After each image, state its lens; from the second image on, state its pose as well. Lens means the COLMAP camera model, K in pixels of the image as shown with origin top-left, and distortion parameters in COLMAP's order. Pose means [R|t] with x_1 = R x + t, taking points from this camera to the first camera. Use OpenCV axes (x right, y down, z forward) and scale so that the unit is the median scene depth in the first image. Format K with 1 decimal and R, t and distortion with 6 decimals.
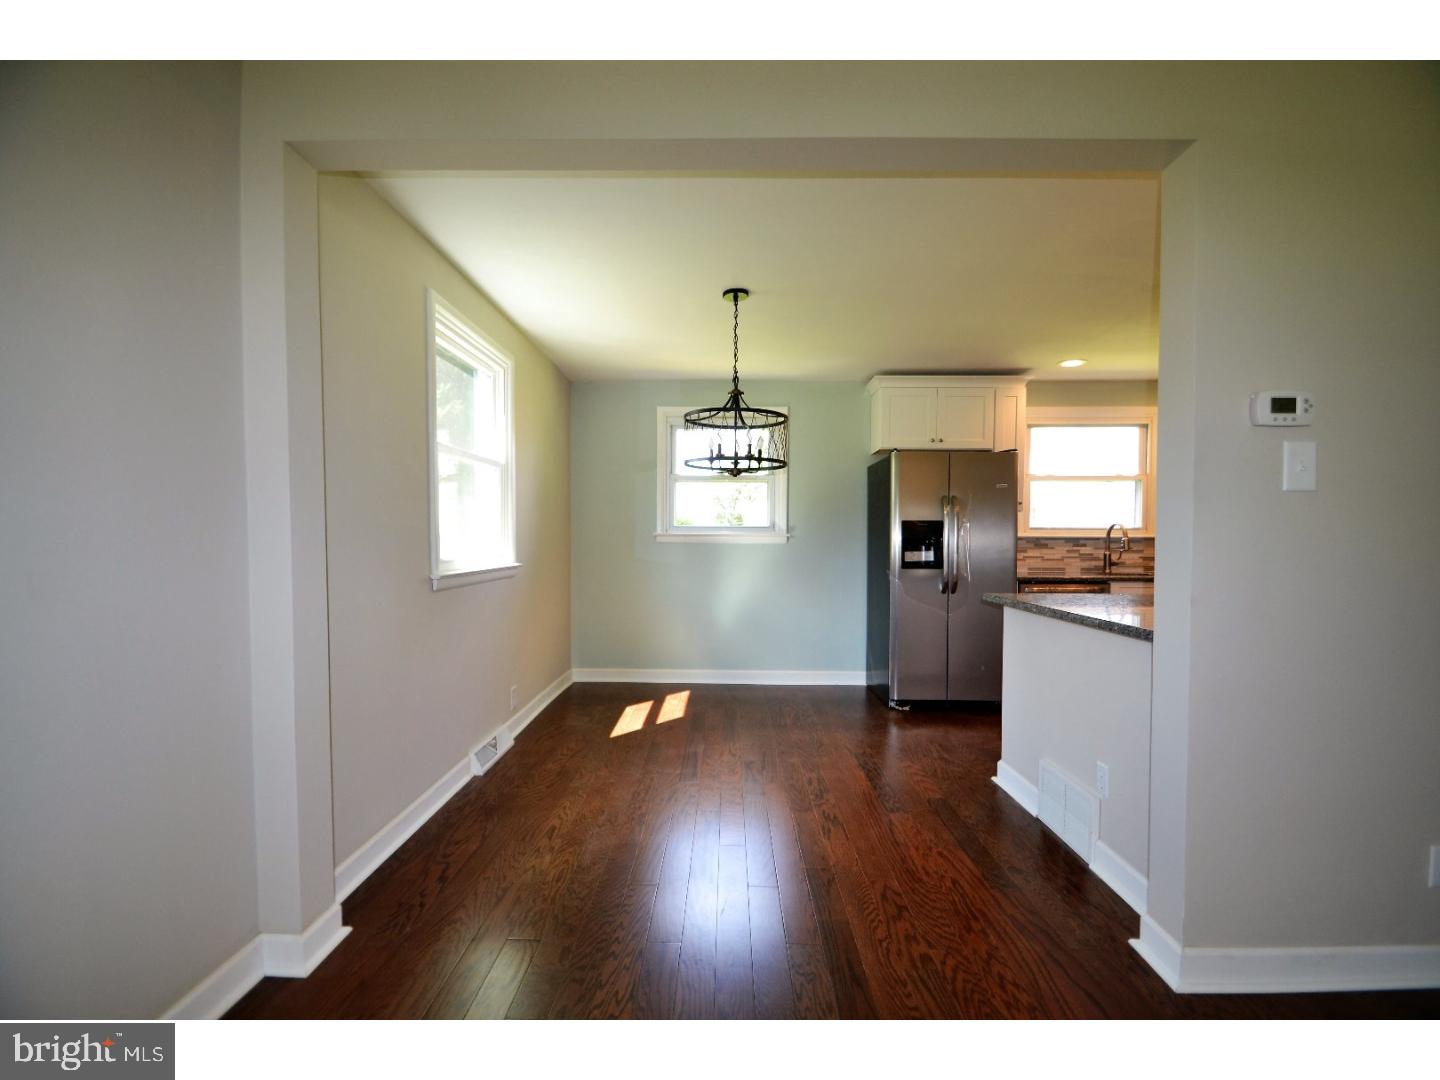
lens RADIAL K [[640.5, 0, 711.1], [0, 640.5, 553.8], [0, 0, 1]] dist [0.006697, -0.006360]
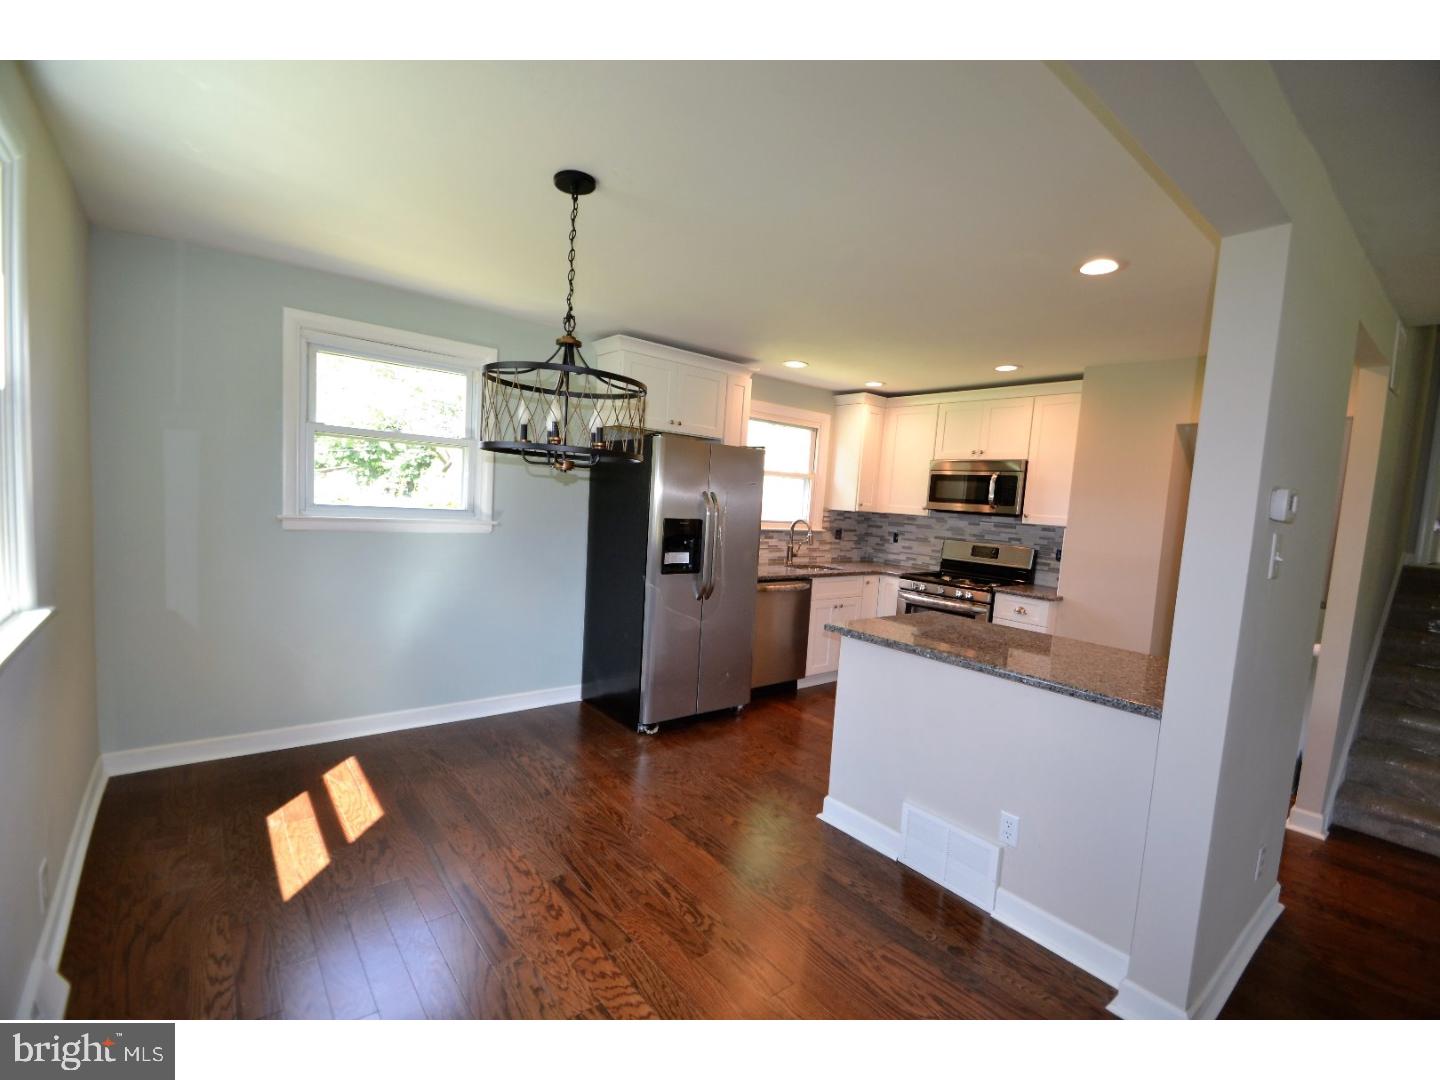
lens RADIAL K [[640.5, 0, 721.1], [0, 640.5, 551.1], [0, 0, 1]] dist [0.006697, -0.006360]
pose [[0.758903, -0.011729, 0.651098, -0.174400], [-0.042723, 0.996787, 0.067753, -0.059744], [-0.649801, -0.079235, 0.755964, 0.259074]]
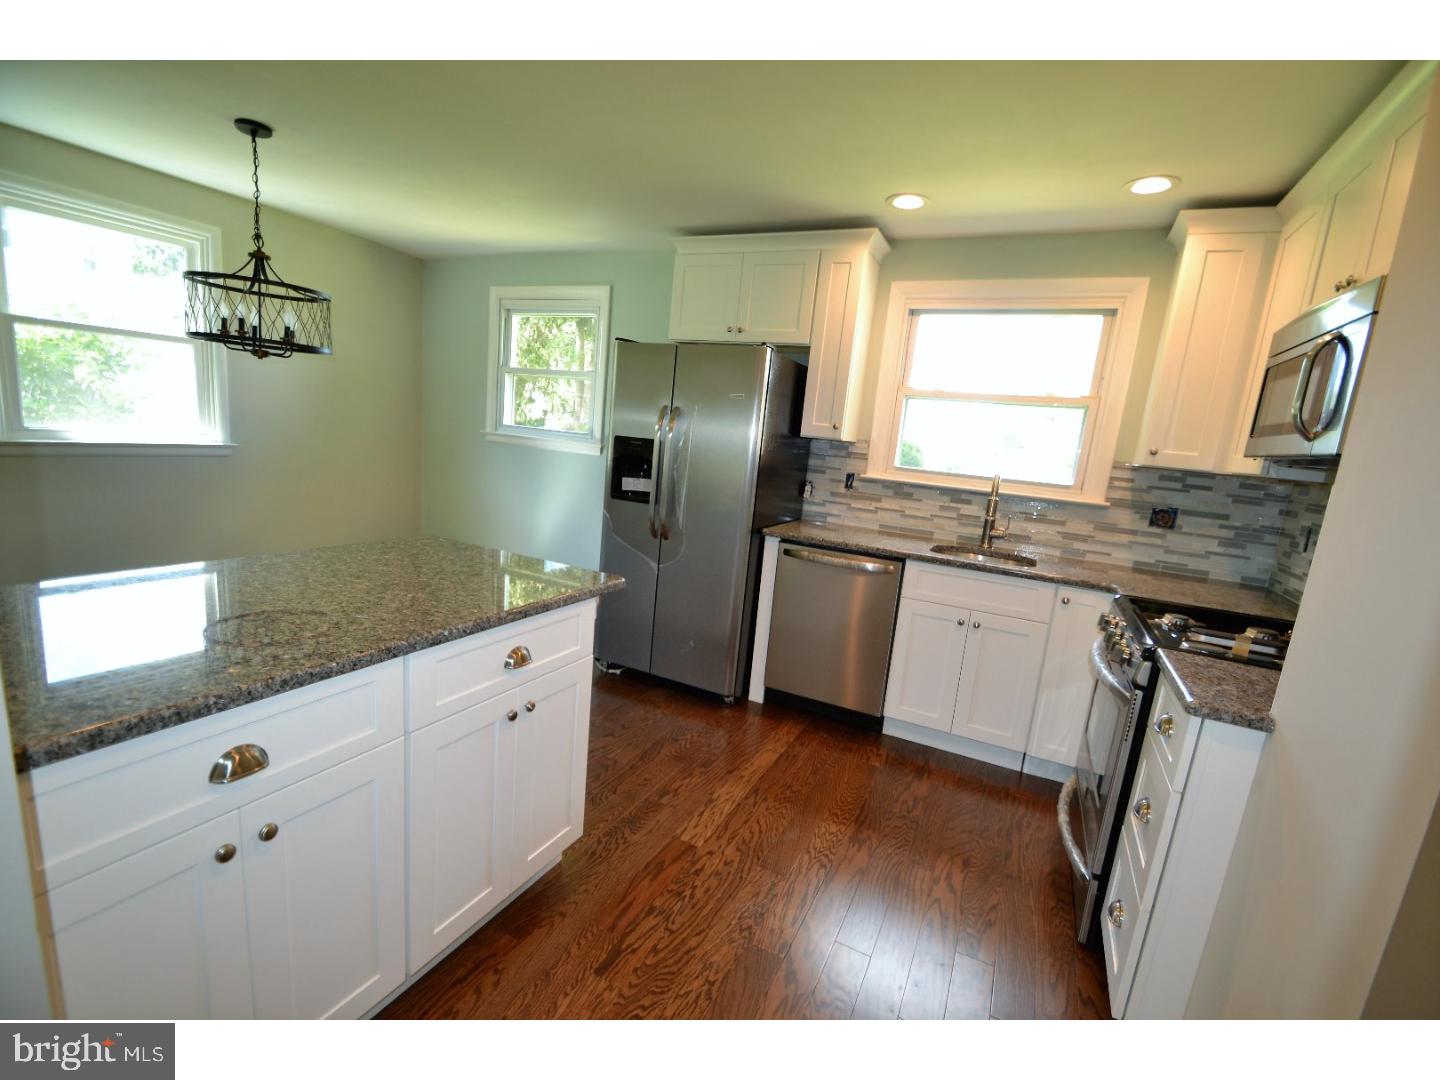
lens RADIAL K [[640.5, 0, 717.2], [0, 640.5, 551.5], [0, 0, 1]] dist [0.006697, -0.006360]
pose [[0.901500, 0.156579, -0.403462, 0.636523], [-0.099549, 0.982282, 0.158781, -0.042811], [0.421175, -0.102977, 0.901114, 0.301365]]
